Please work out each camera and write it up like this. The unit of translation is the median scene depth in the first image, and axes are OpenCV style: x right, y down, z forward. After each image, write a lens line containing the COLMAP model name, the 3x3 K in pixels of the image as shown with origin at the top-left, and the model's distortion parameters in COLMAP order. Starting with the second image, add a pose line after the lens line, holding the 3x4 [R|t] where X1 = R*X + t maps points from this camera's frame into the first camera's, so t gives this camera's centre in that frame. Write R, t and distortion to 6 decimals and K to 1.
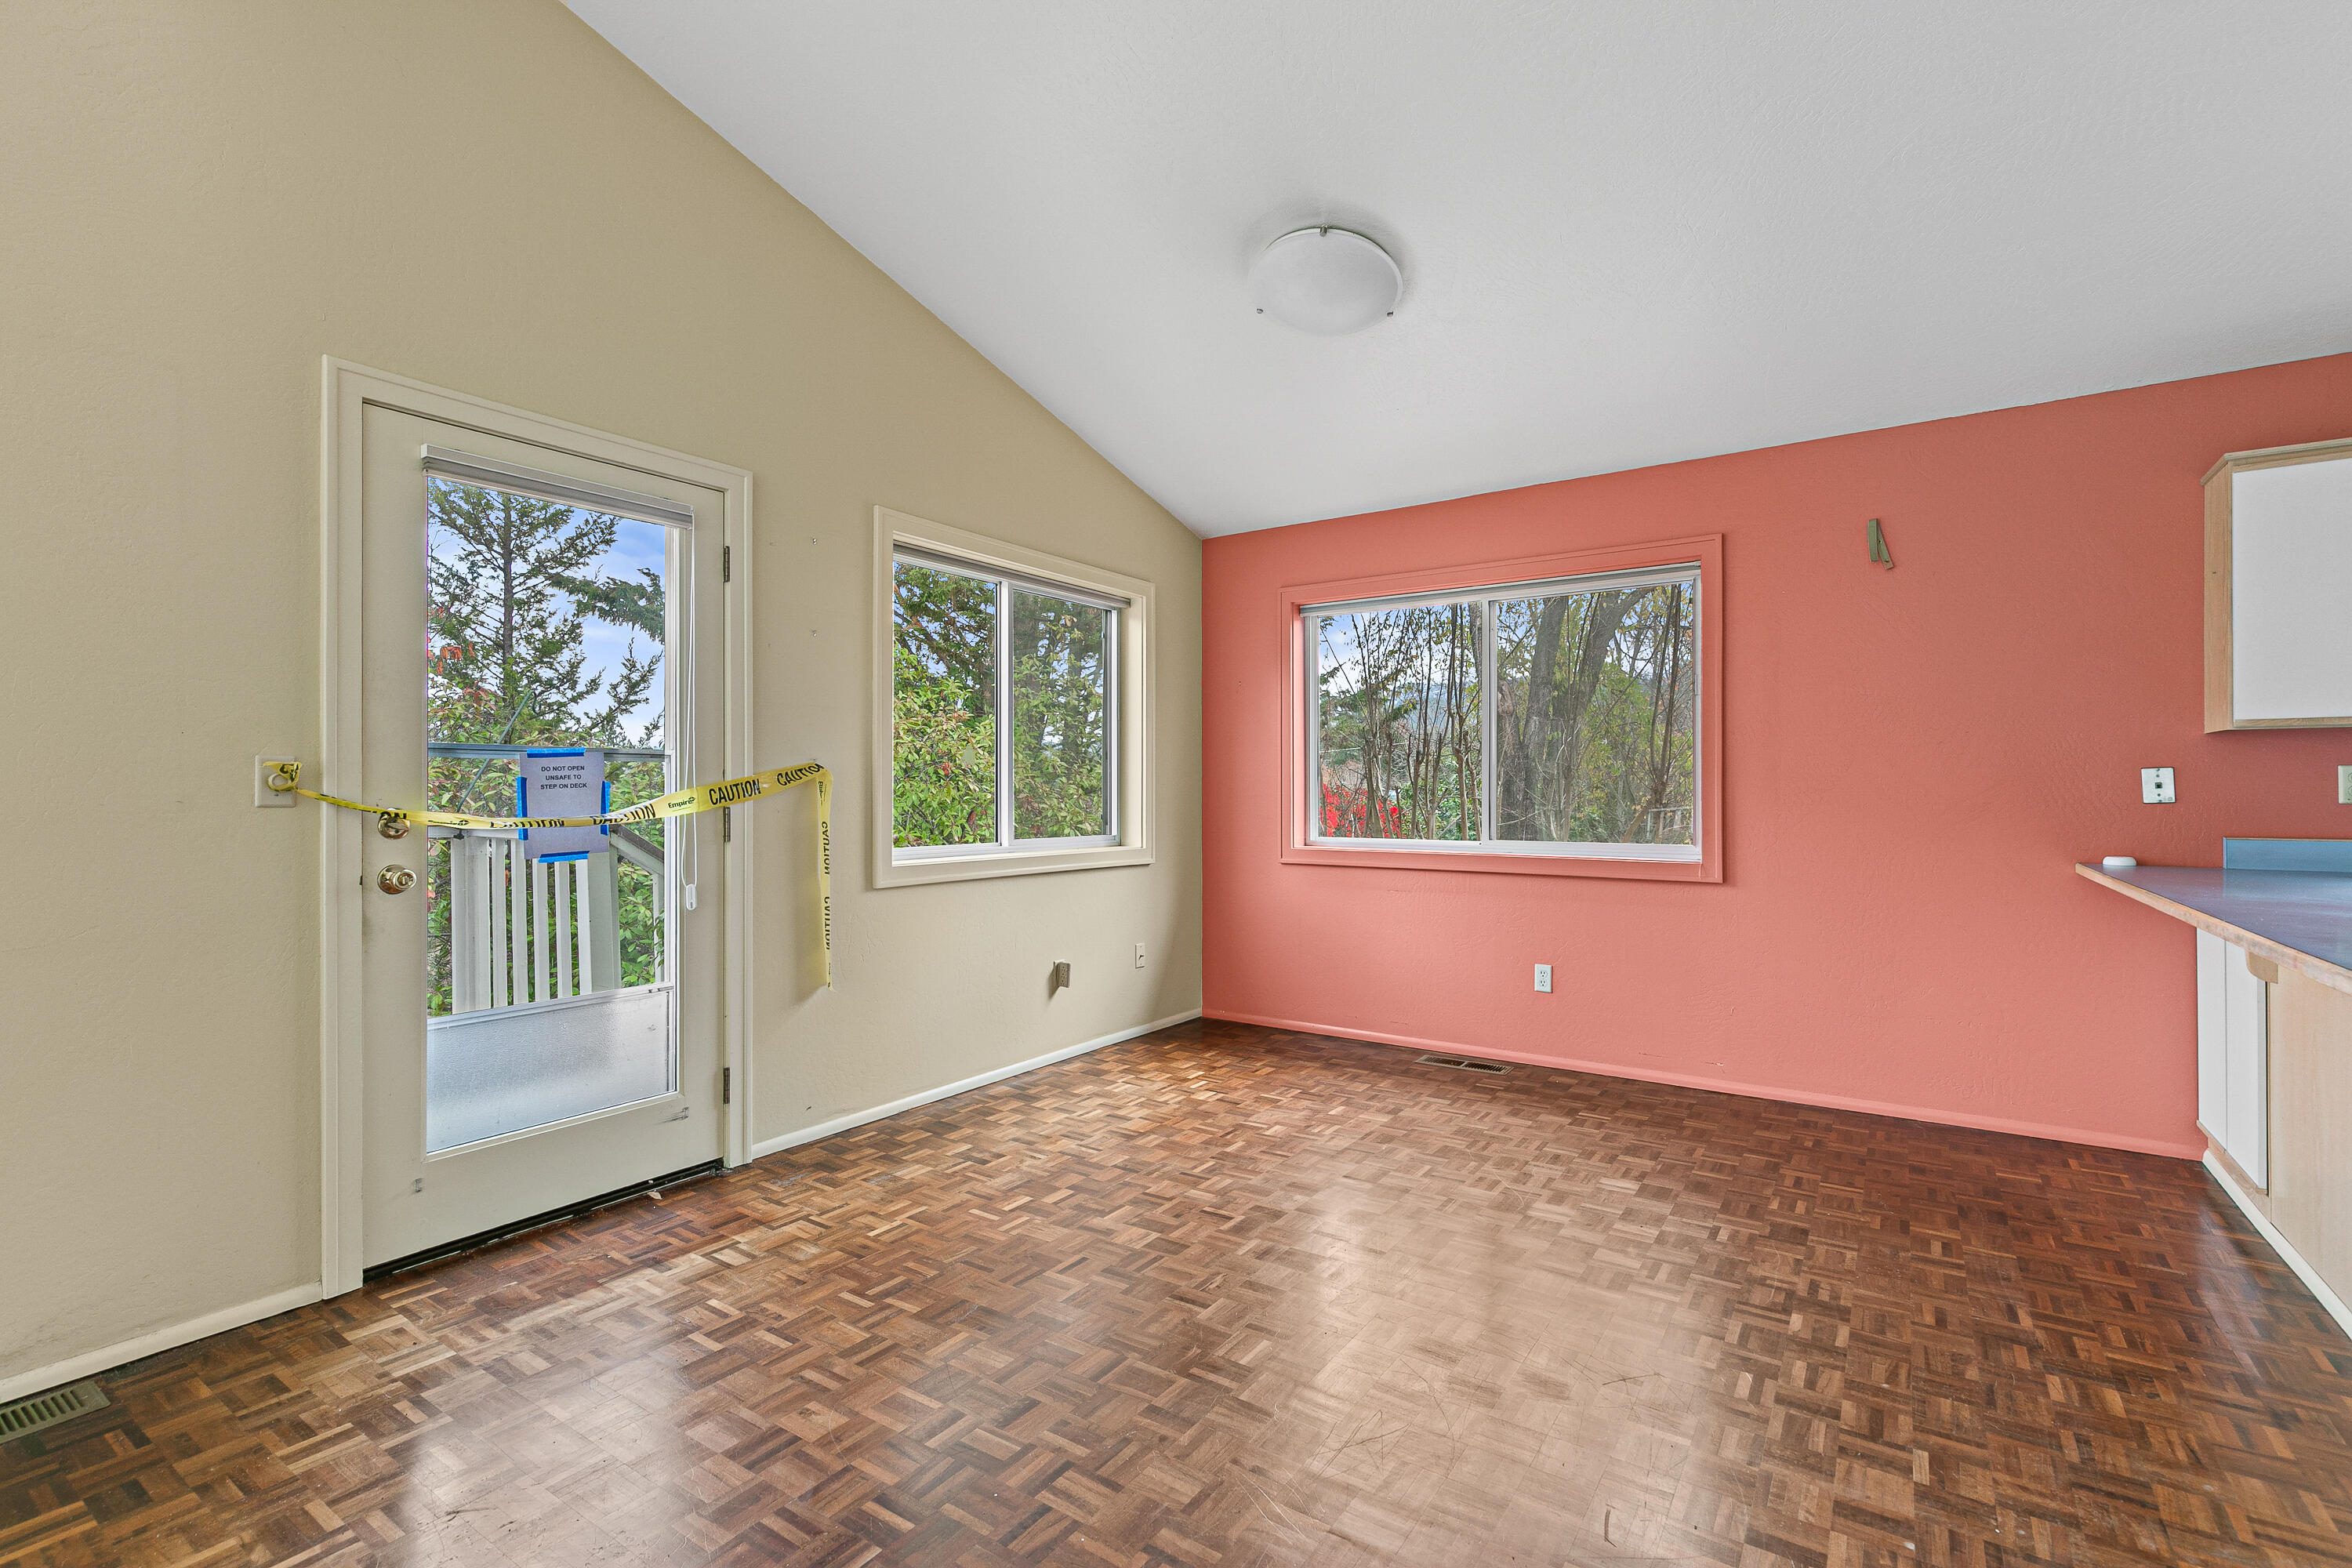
lens RADIAL K [[1056.4, 0, 1185.5], [0, 1056.4, 793.0], [0, 0, 1]] dist [0.011876, -0.000597]
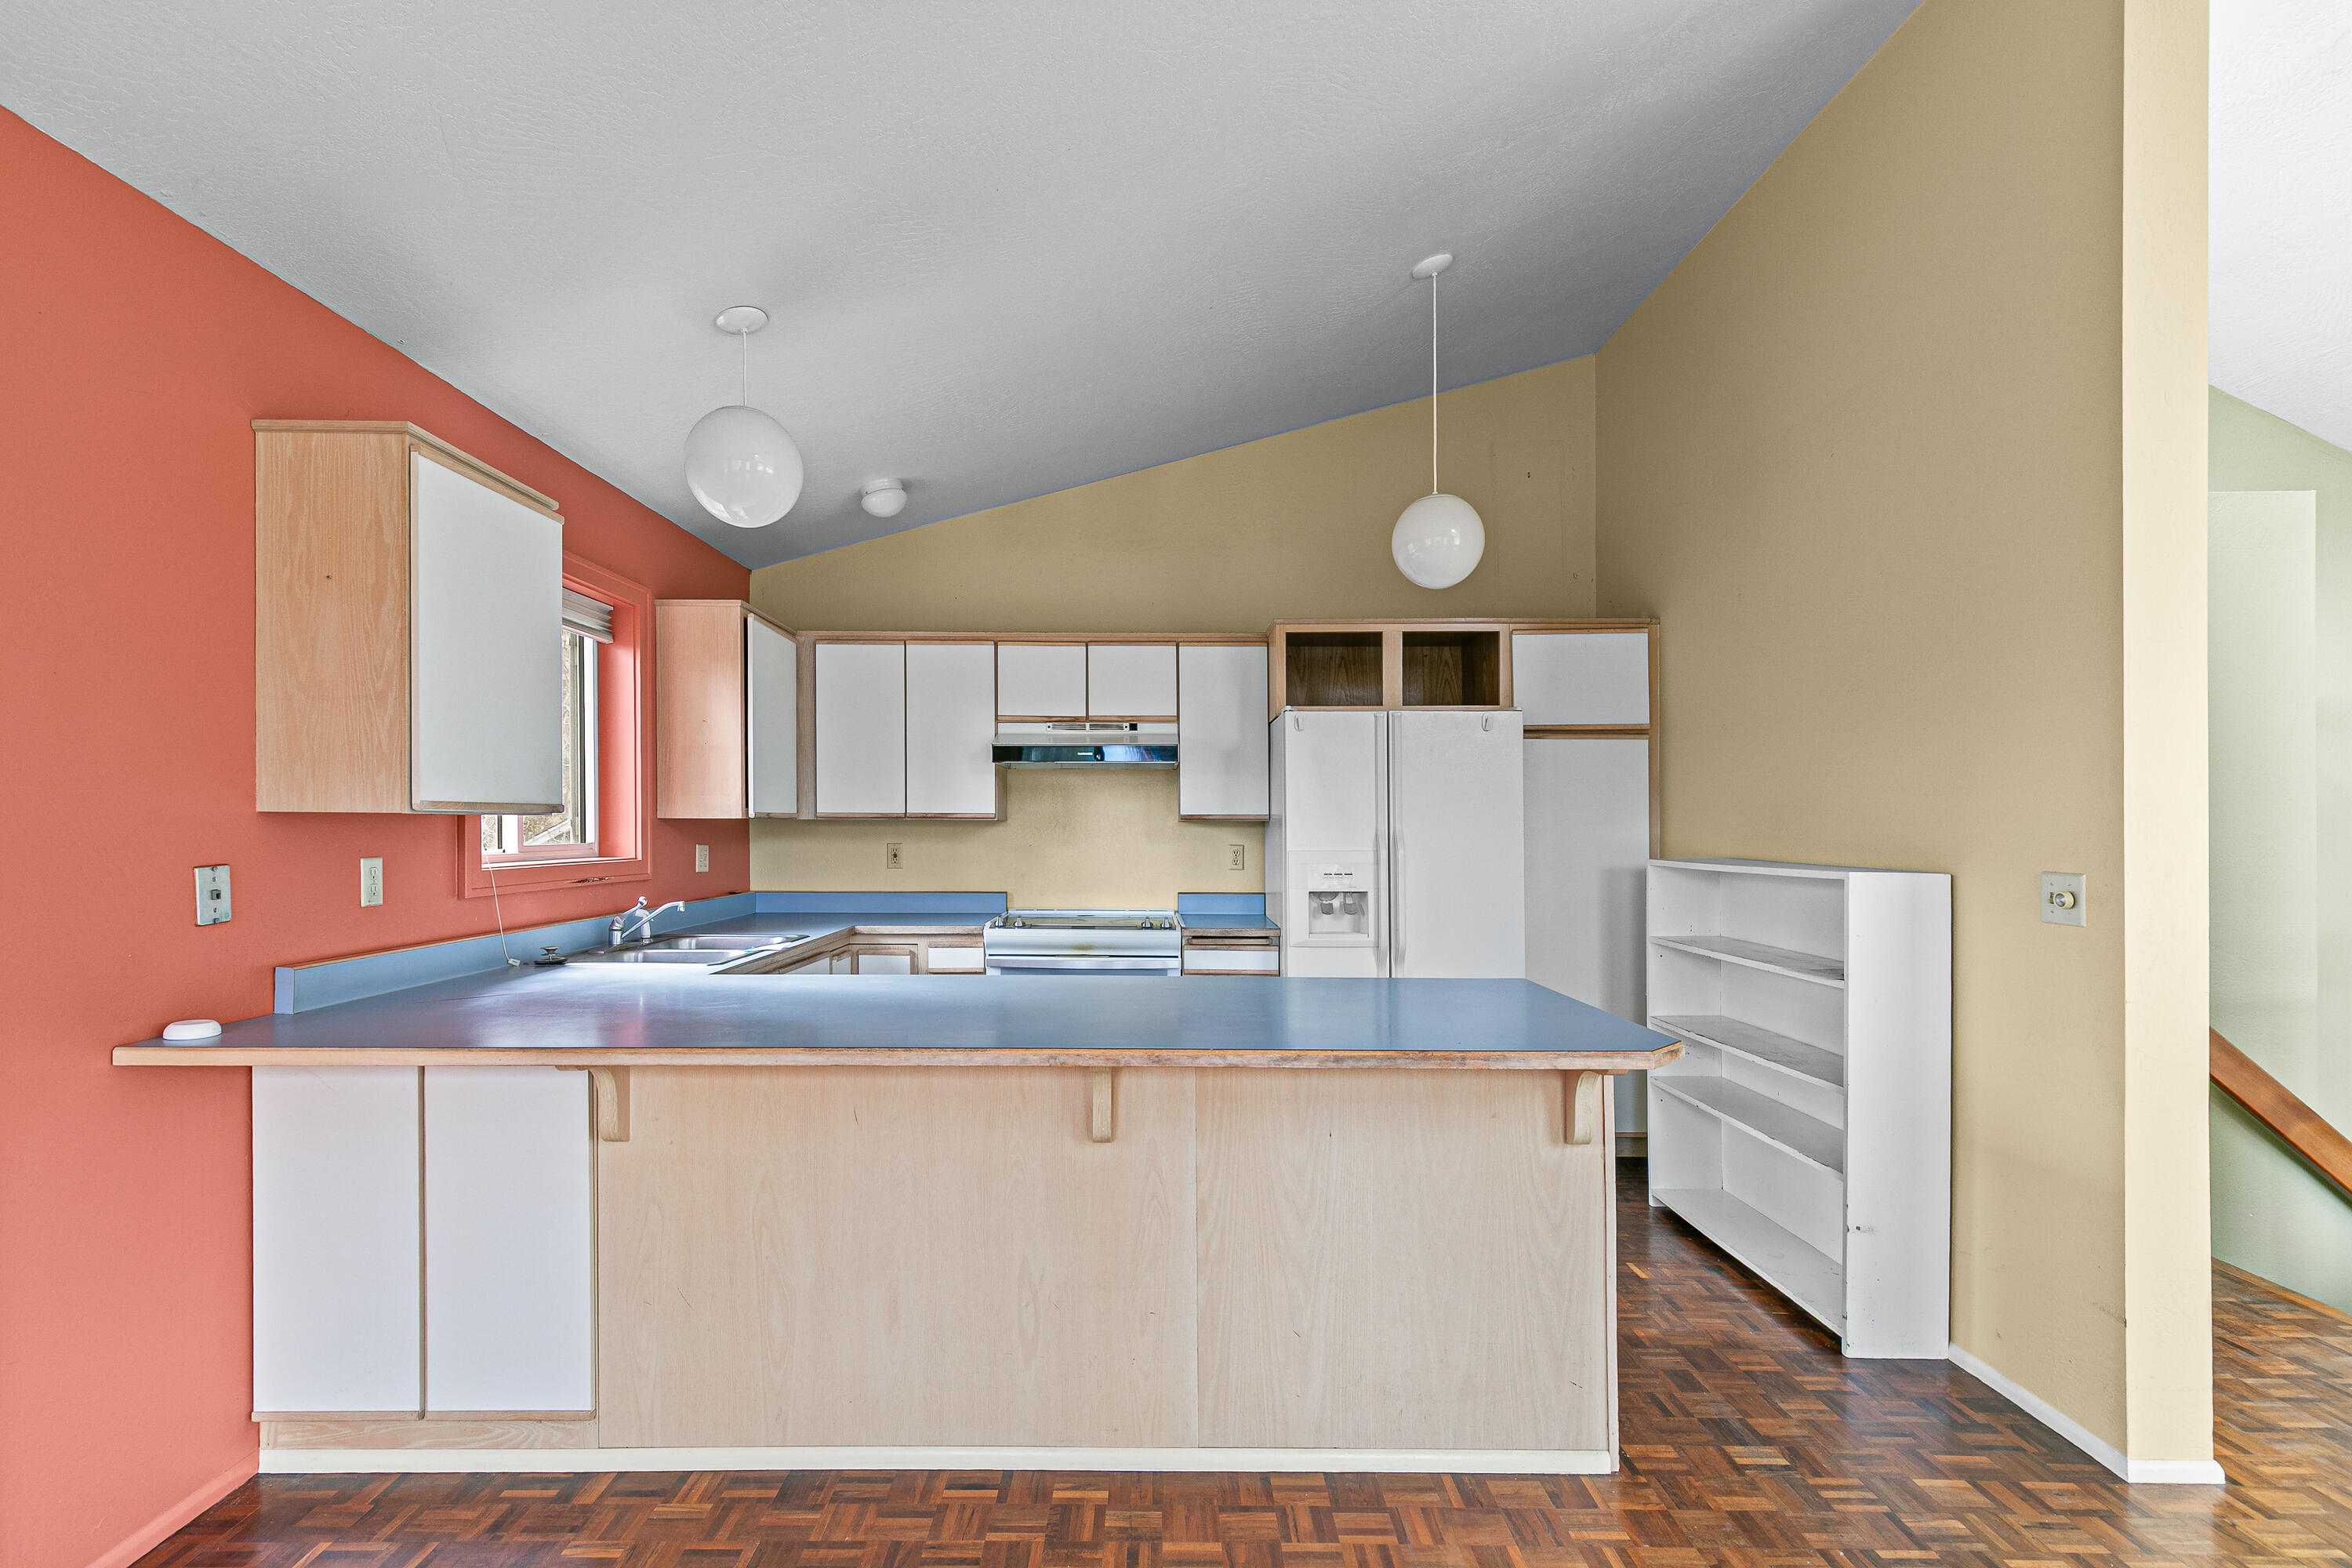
lens RADIAL K [[1085.7, 0, 1155.2], [0, 1085.7, 808.1], [0, 0, 1]] dist [0.008894, -0.000250]
pose [[-0.563983, 0.008225, 0.825746, 0.094747], [-0.004663, 0.999903, -0.013144, -0.051460], [-0.825773, -0.011264, -0.563890, 0.922006]]
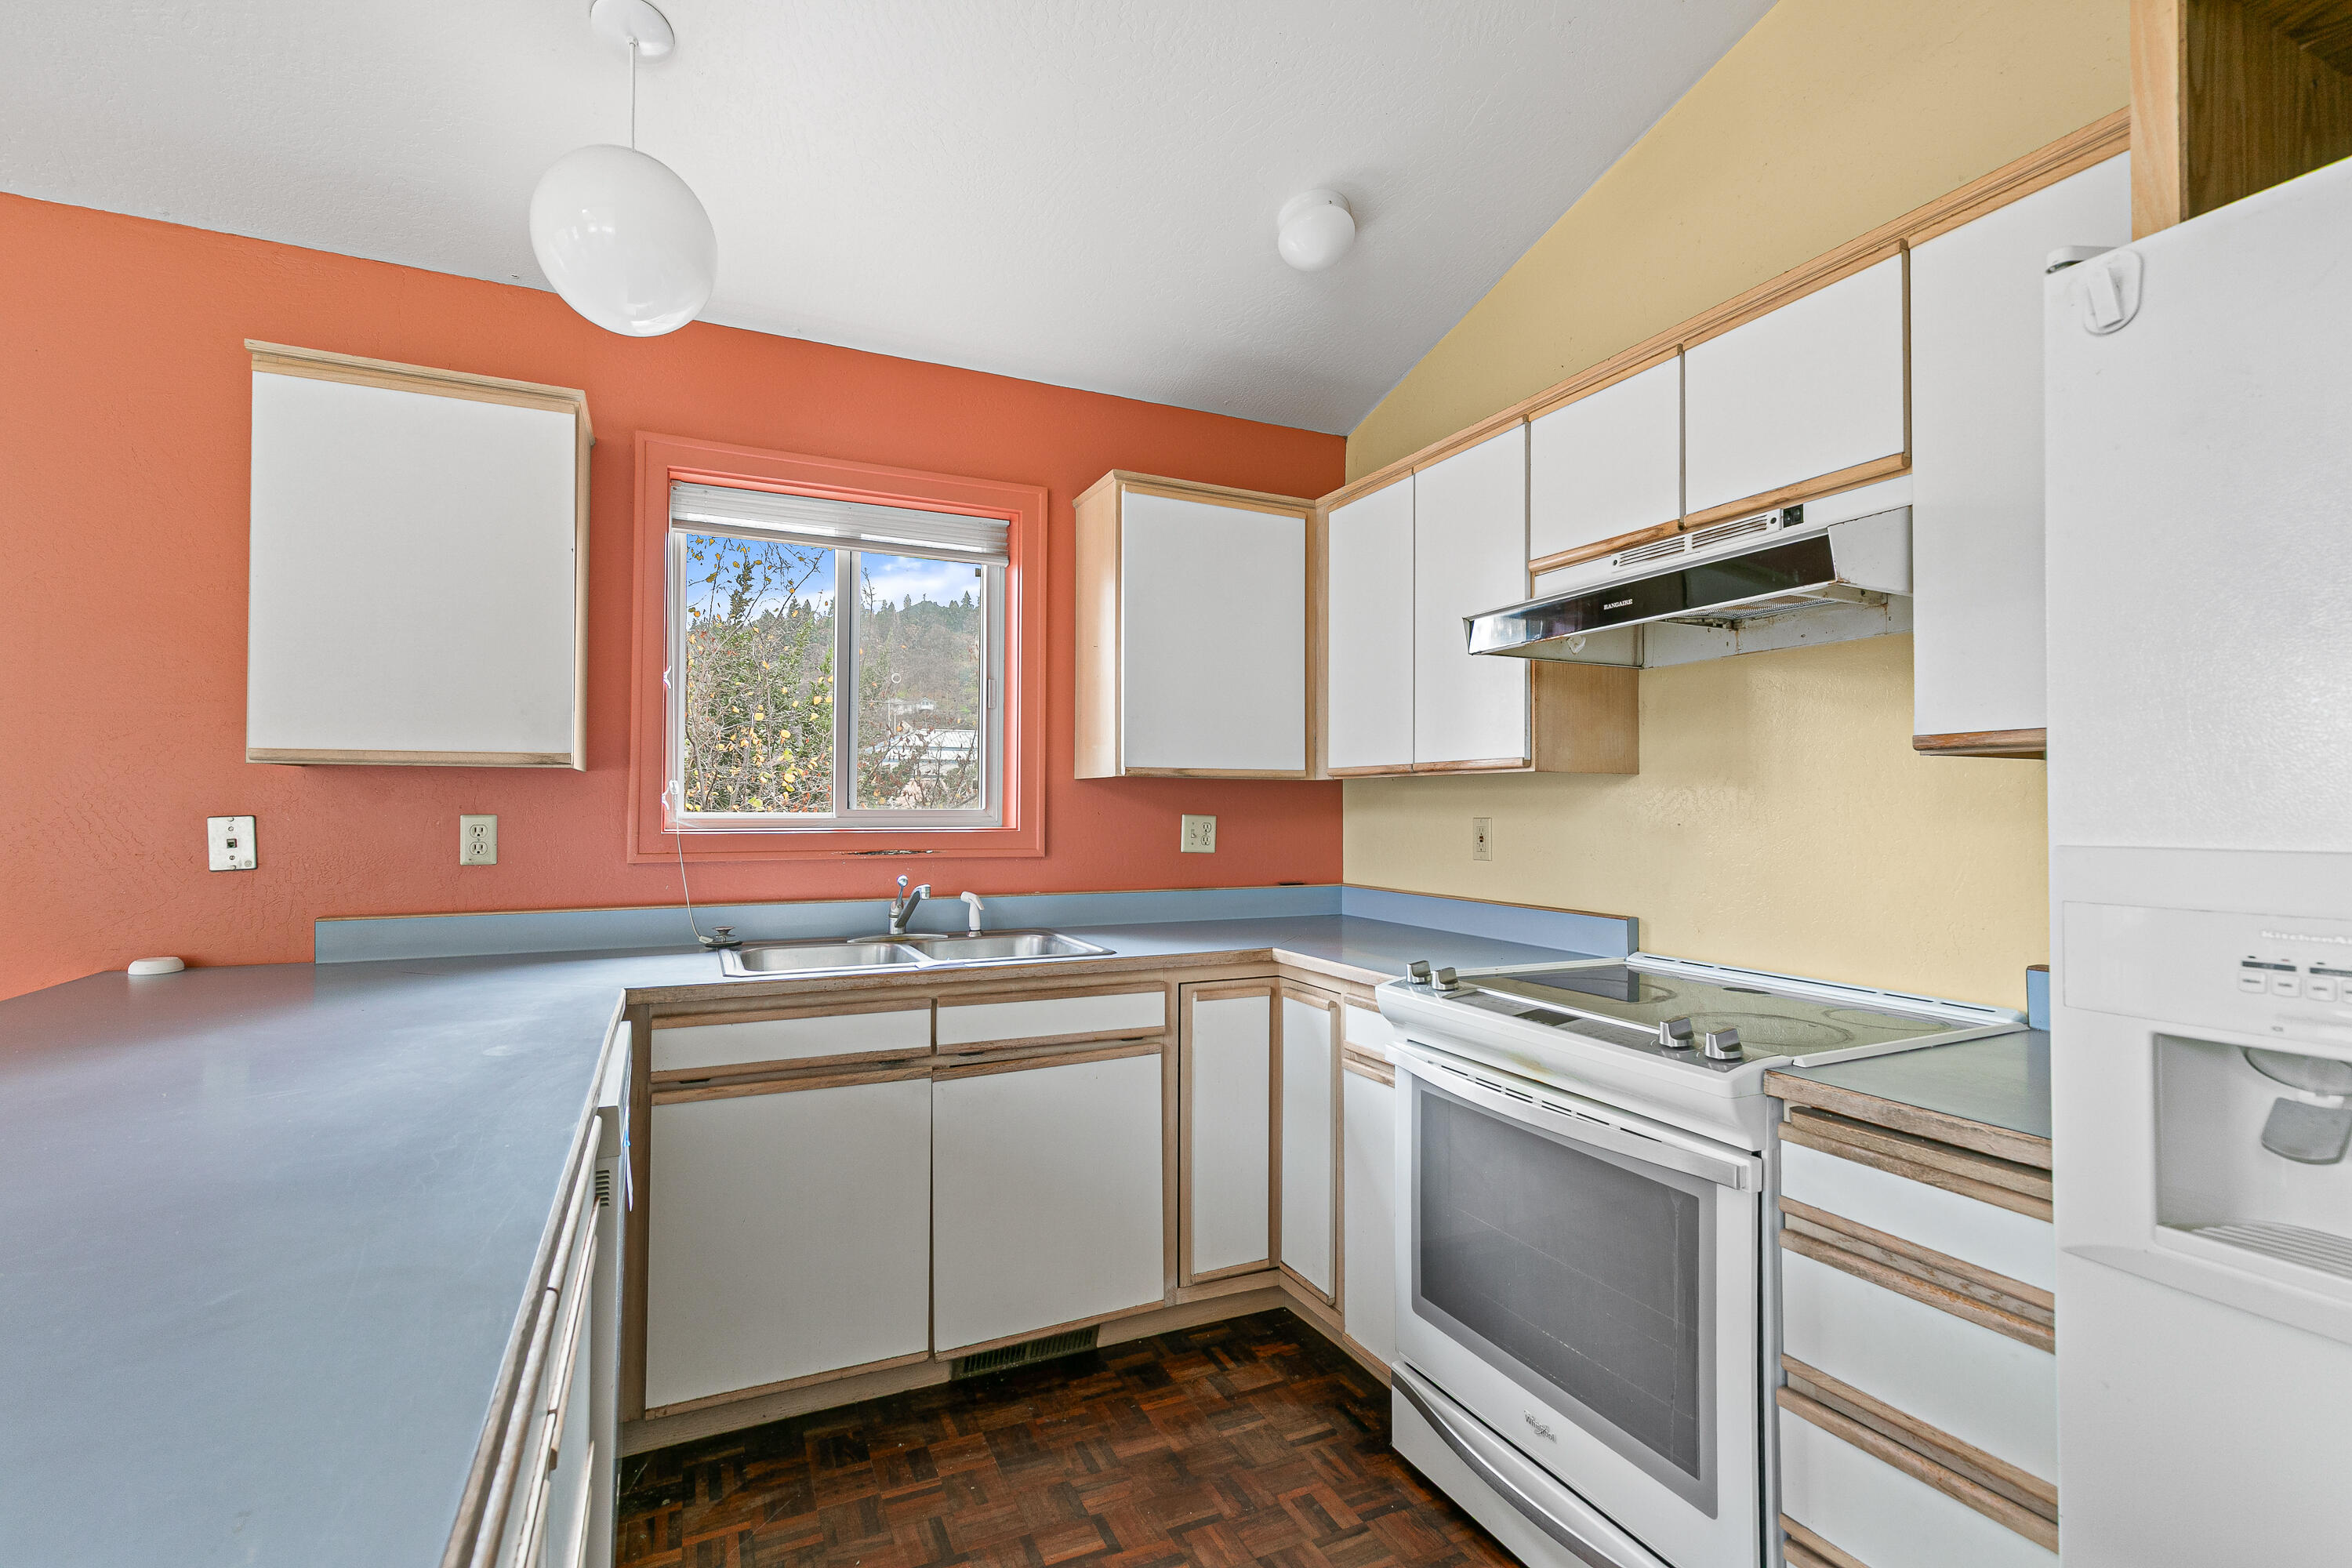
lens RADIAL K [[1056.4, 0, 1185.5], [0, 1056.4, 793.0], [0, 0, 1]] dist [0.011876, -0.000597]
pose [[0.507307, 0.010448, 0.861702, 0.653590], [-0.001206, 0.999934, -0.011414, -0.031662], [-0.861765, 0.004751, 0.507286, 0.163178]]
